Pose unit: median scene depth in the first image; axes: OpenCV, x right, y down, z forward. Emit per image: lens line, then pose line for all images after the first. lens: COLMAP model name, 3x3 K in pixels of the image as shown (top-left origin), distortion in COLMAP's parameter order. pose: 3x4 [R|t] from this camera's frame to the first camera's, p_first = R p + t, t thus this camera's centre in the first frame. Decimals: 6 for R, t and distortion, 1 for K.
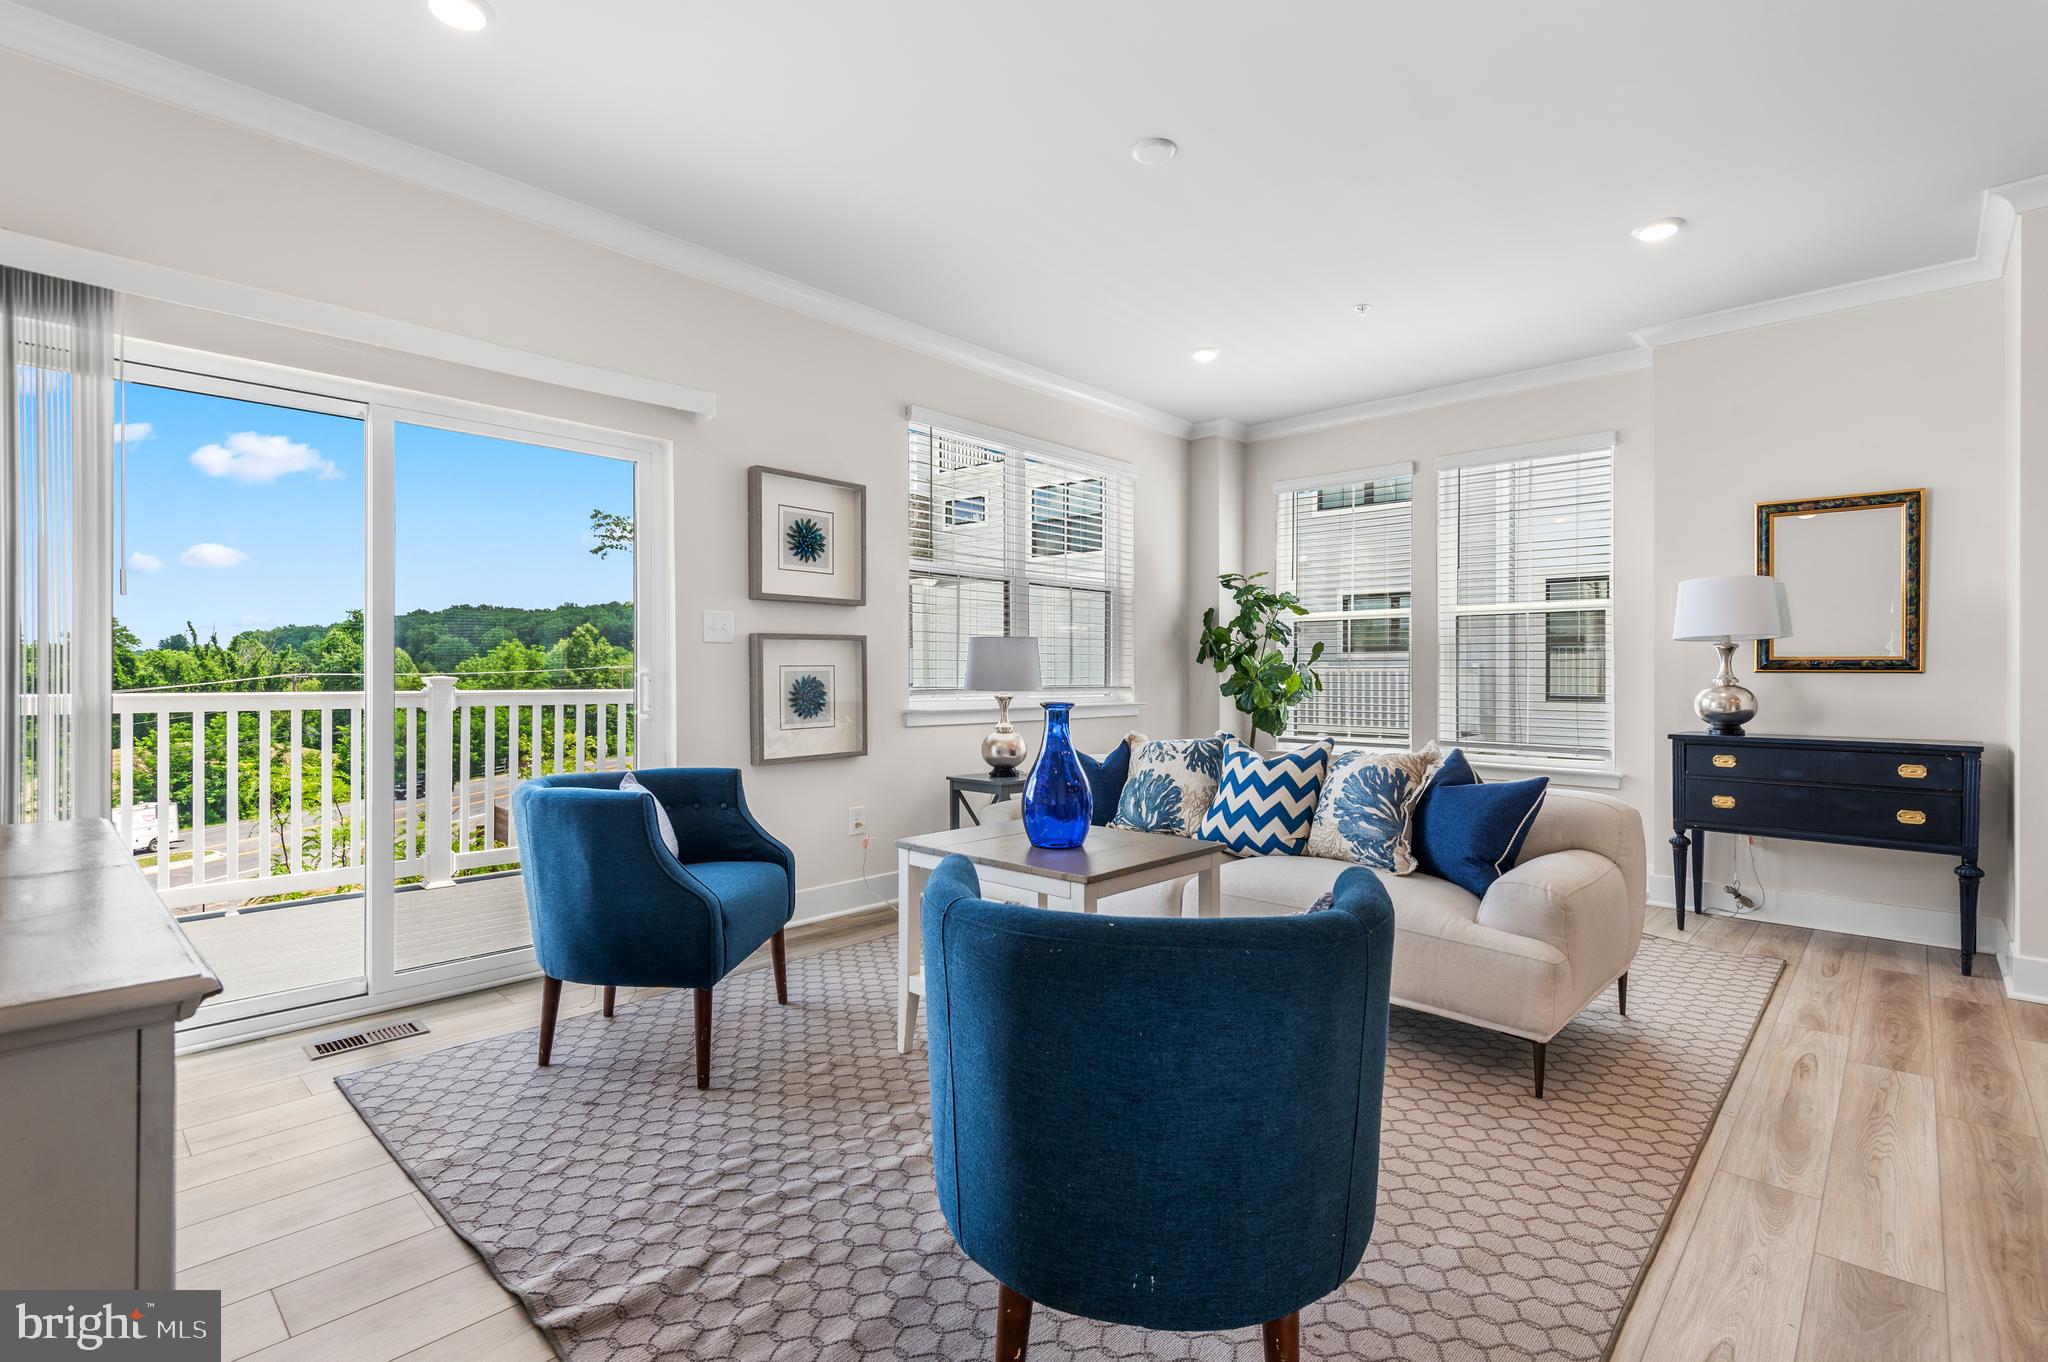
lens RADIAL K [[948.9, 0, 1046.8], [0, 948.9, 672.5], [0, 0, 1]] dist [0.048120, -0.024412]
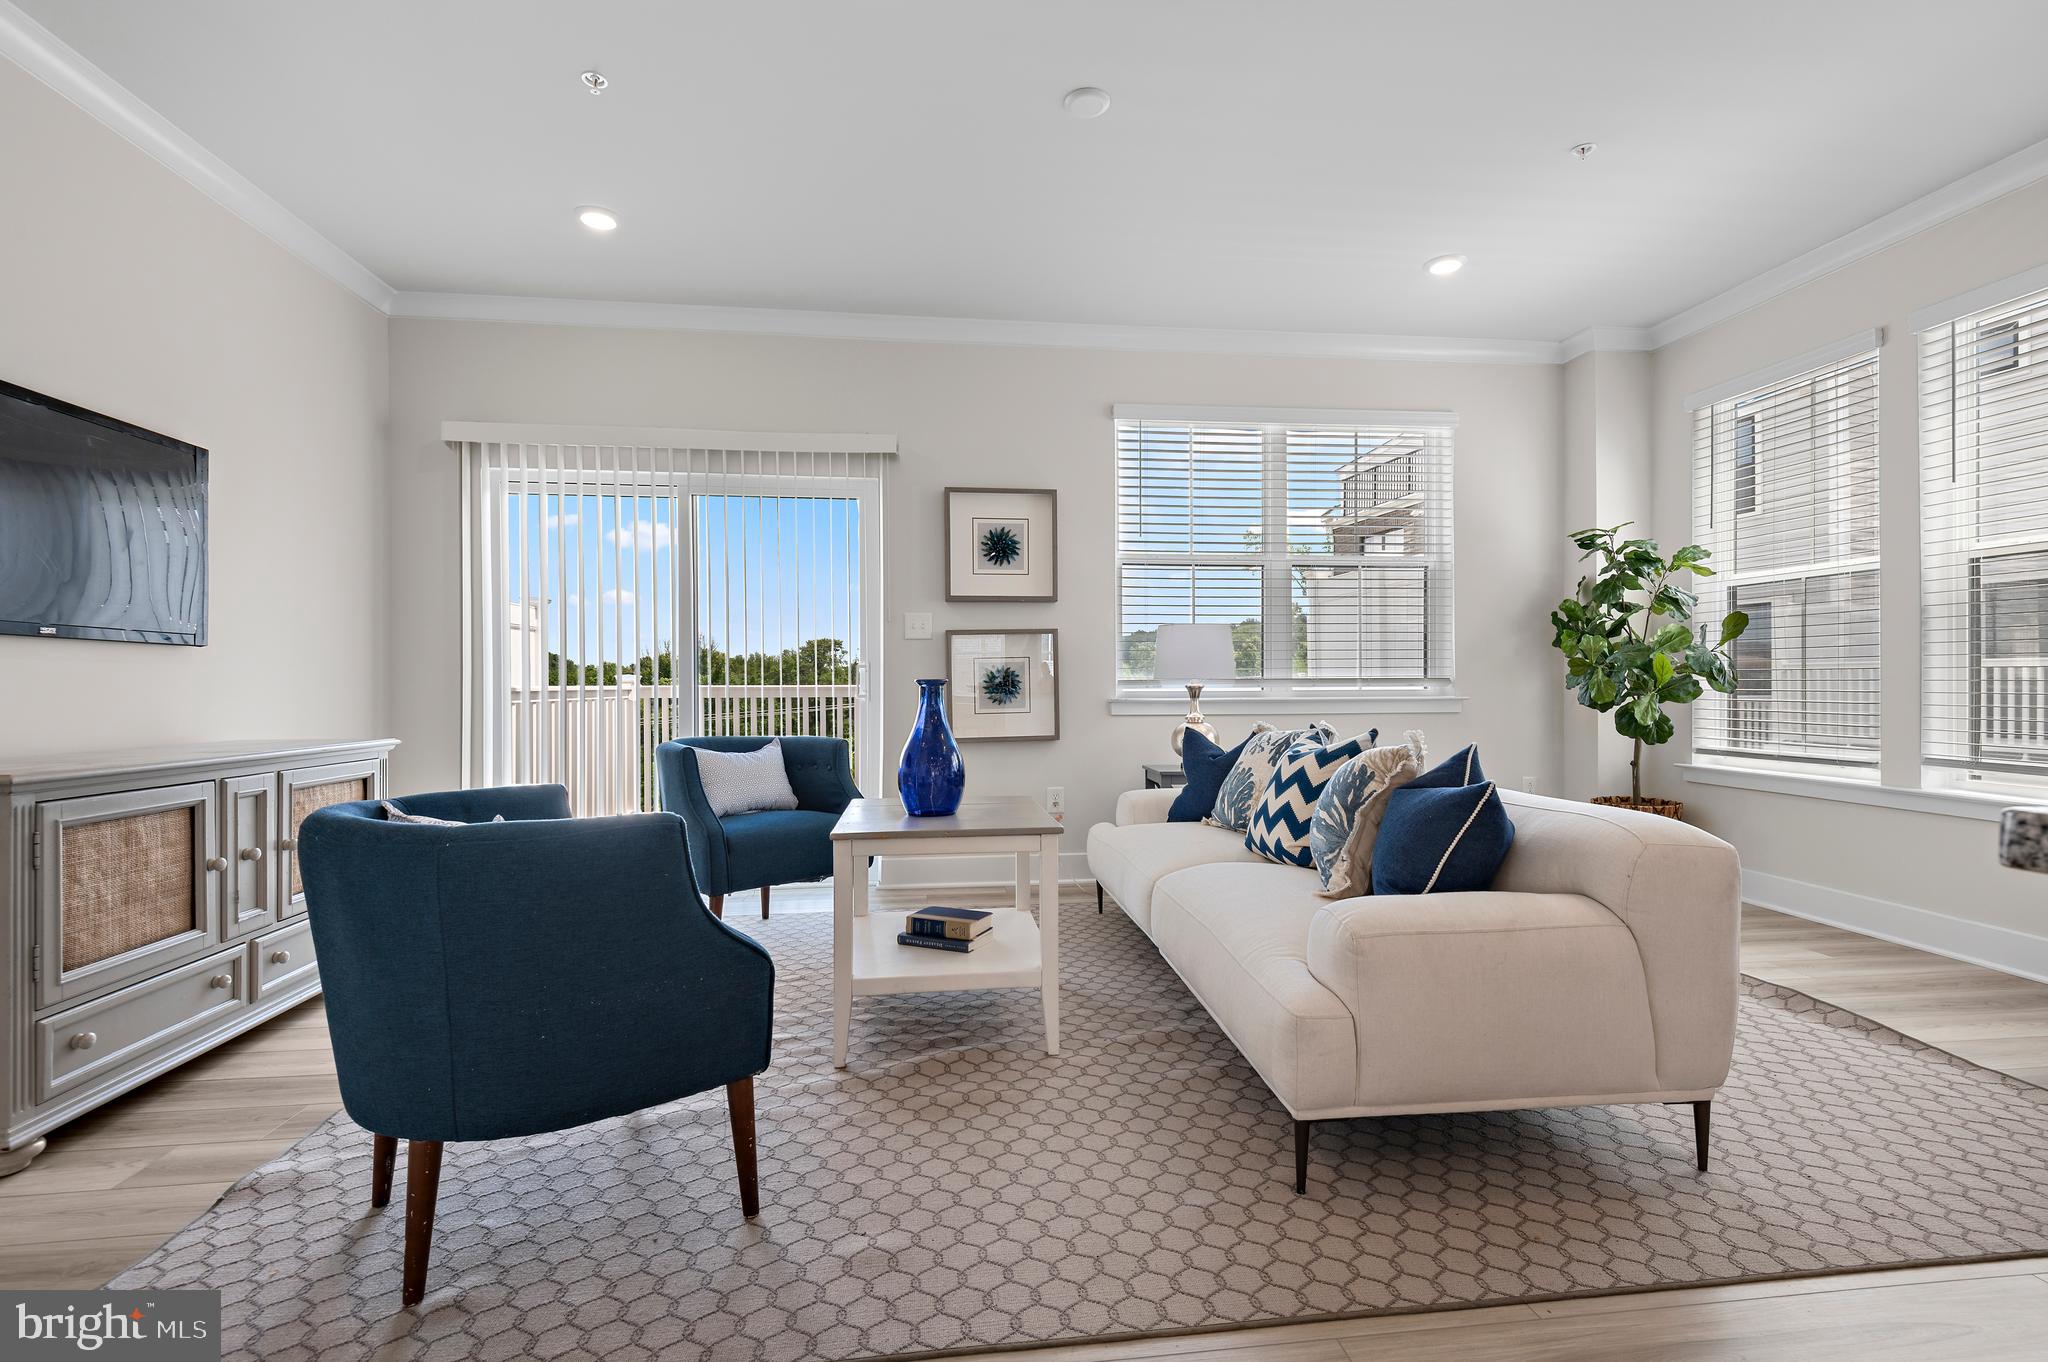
lens RADIAL K [[934.5, 0, 1031.5], [0, 934.5, 691.5], [0, 0, 1]] dist [0.025332, -0.013214]
pose [[0.754682, -0.001216, -0.656090, 0.513711], [0.007905, 0.999943, 0.007240, 0.026017], [0.656043, -0.010651, 0.754648, 0.191551]]
